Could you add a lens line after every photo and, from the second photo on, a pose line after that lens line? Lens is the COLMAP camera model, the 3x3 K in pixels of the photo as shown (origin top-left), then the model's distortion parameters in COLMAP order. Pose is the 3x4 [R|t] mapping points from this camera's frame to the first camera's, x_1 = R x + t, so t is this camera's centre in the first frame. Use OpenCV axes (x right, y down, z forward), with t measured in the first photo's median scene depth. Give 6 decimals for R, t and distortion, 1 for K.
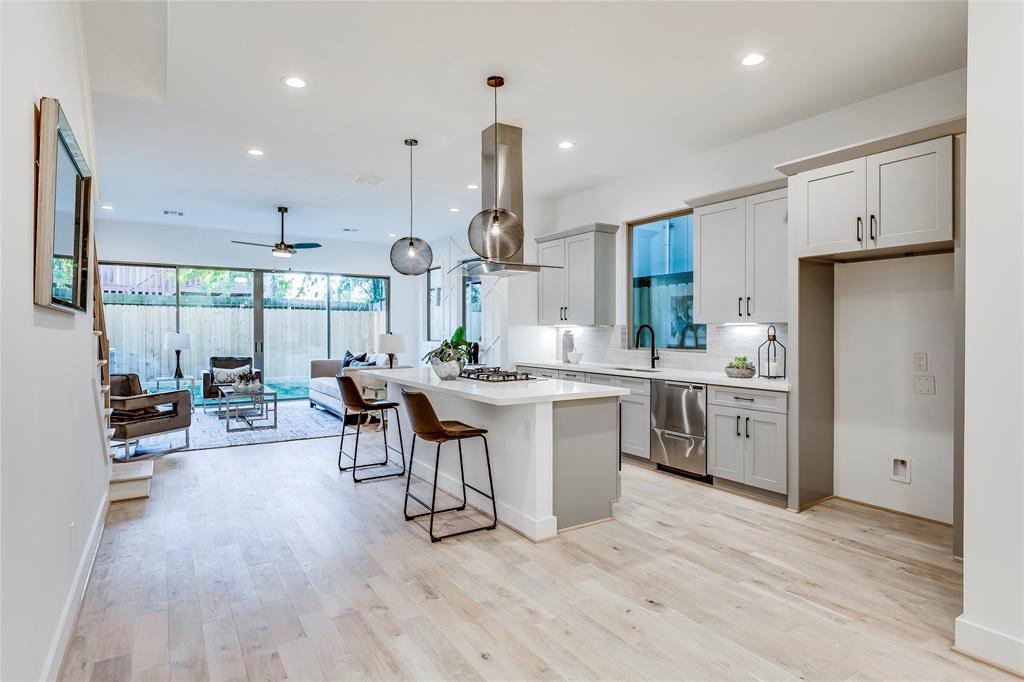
lens RADIAL K [[542.1, 0, 510.2], [0, 542.1, 332.0], [0, 0, 1]] dist [0.001972, -0.000397]
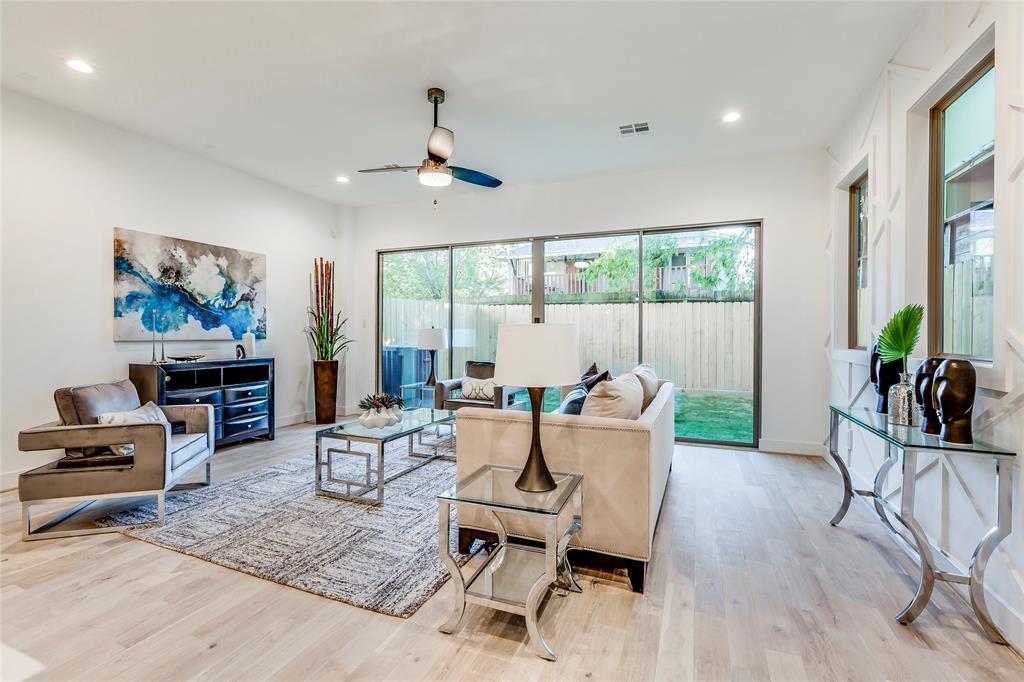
lens RADIAL K [[455.1, 0, 508.6], [0, 455.1, 333.6], [0, 0, 1]] dist [0.000764, -0.000011]
pose [[0.571547, 0.005624, -0.820550, -0.011145], [-0.008111, 0.999966, 0.001204, 0.013256], [0.820529, 0.005968, 0.571574, 1.157066]]
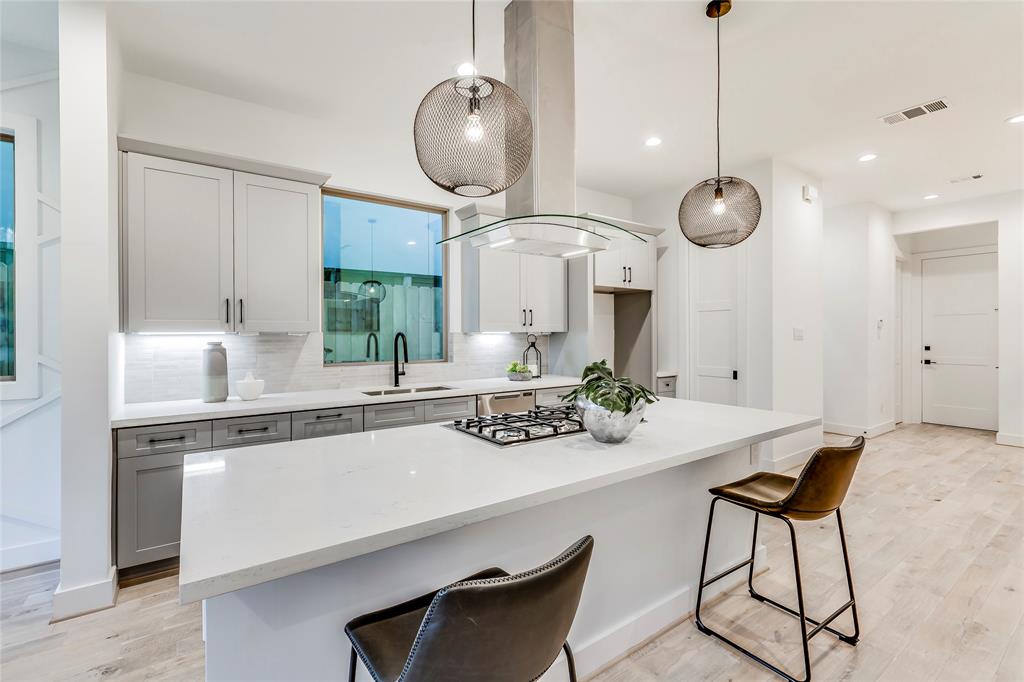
lens RADIAL K [[455.1, 0, 508.6], [0, 455.1, 333.6], [0, 0, 1]] dist [0.000764, -0.000011]
pose [[-0.043952, 0.000725, 0.999033, -0.447468], [0.006896, 0.999976, -0.000422, -0.011066], [-0.999010, 0.006870, -0.043956, 0.923845]]
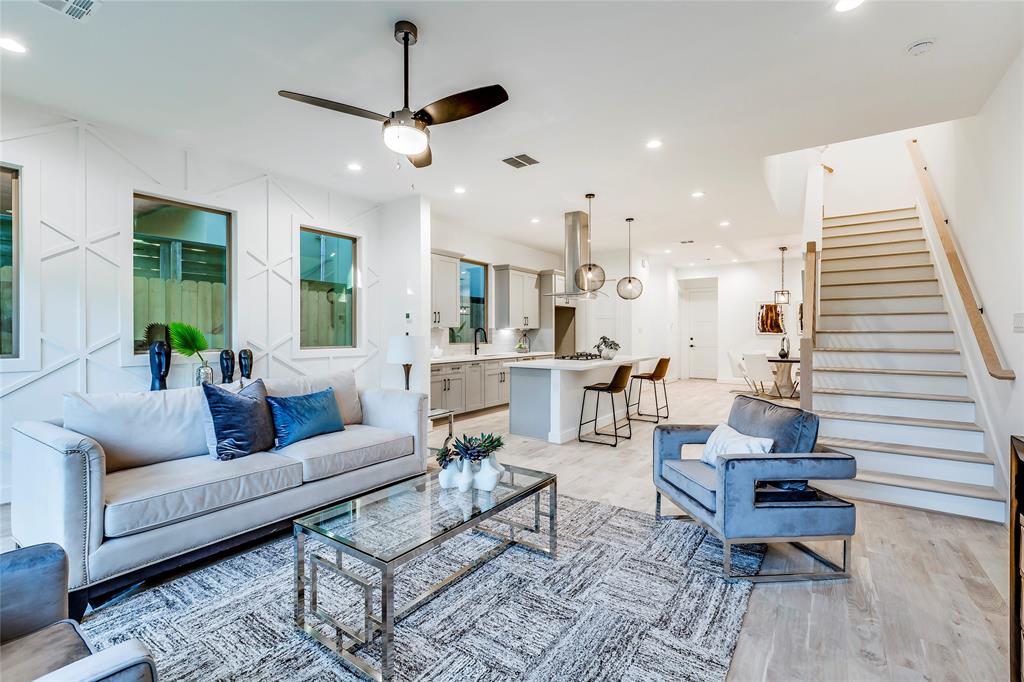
lens RADIAL K [[455.1, 0, 508.6], [0, 455.1, 333.6], [0, 0, 1]] dist [0.000764, -0.000011]
pose [[-0.380580, 0.000218, 0.924748, -1.103713], [0.003958, 0.999991, 0.001394, 0.001886], [-0.924740, 0.004191, -0.380577, 1.527467]]
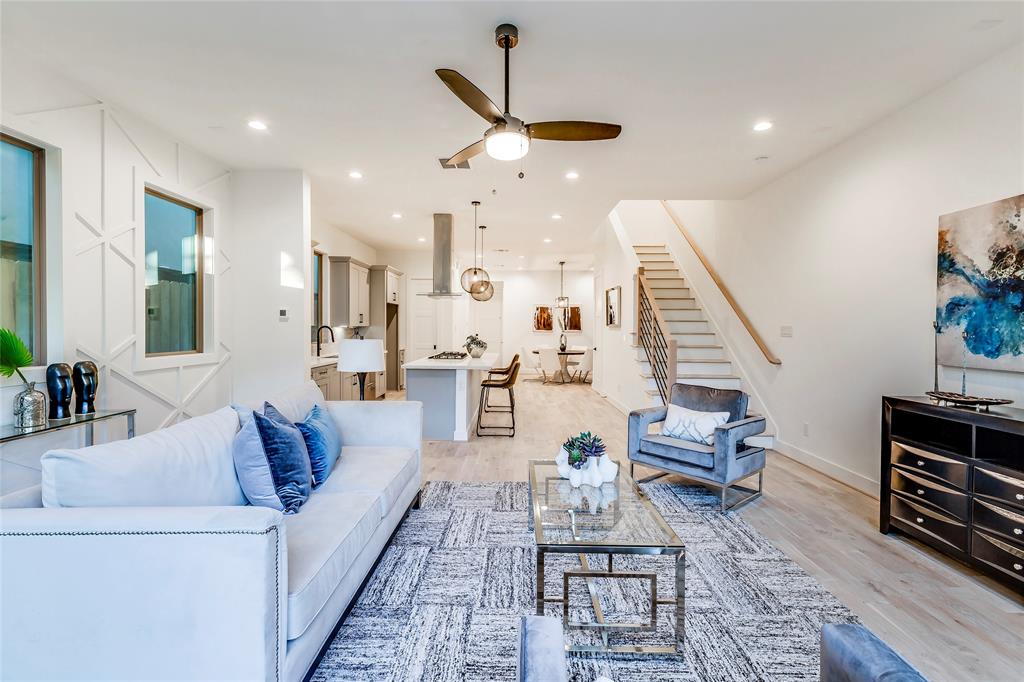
lens RADIAL K [[455.1, 0, 508.6], [0, 455.1, 333.6], [0, 0, 1]] dist [0.000764, -0.000011]
pose [[-0.833698, -0.011725, 0.552097, -0.877337], [-0.003332, 0.999863, 0.016203, -0.015651], [-0.552211, 0.011669, -0.833623, 1.847222]]
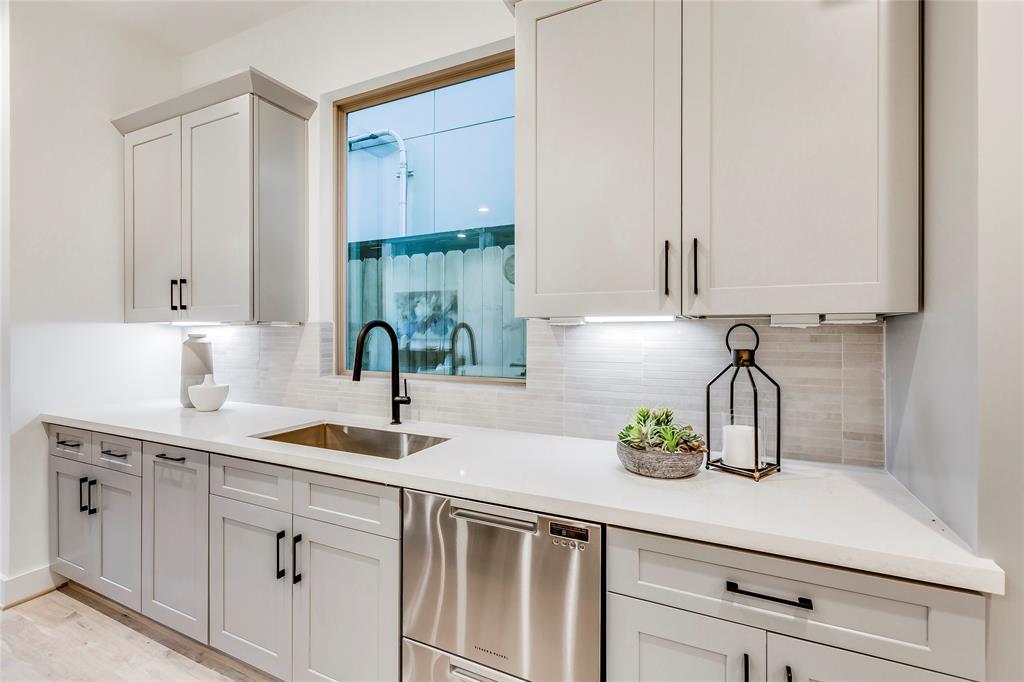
lens RADIAL K [[462.2, 0, 509.8], [0, 462.2, 331.4], [0, 0, 1]] dist [-0.001012, 0.000191]
pose [[0.852374, -0.001629, 0.522930, 0.161360], [0.002063, 0.999998, -0.000246, -0.005584], [-0.522928, 0.001288, 0.852376, 0.691144]]
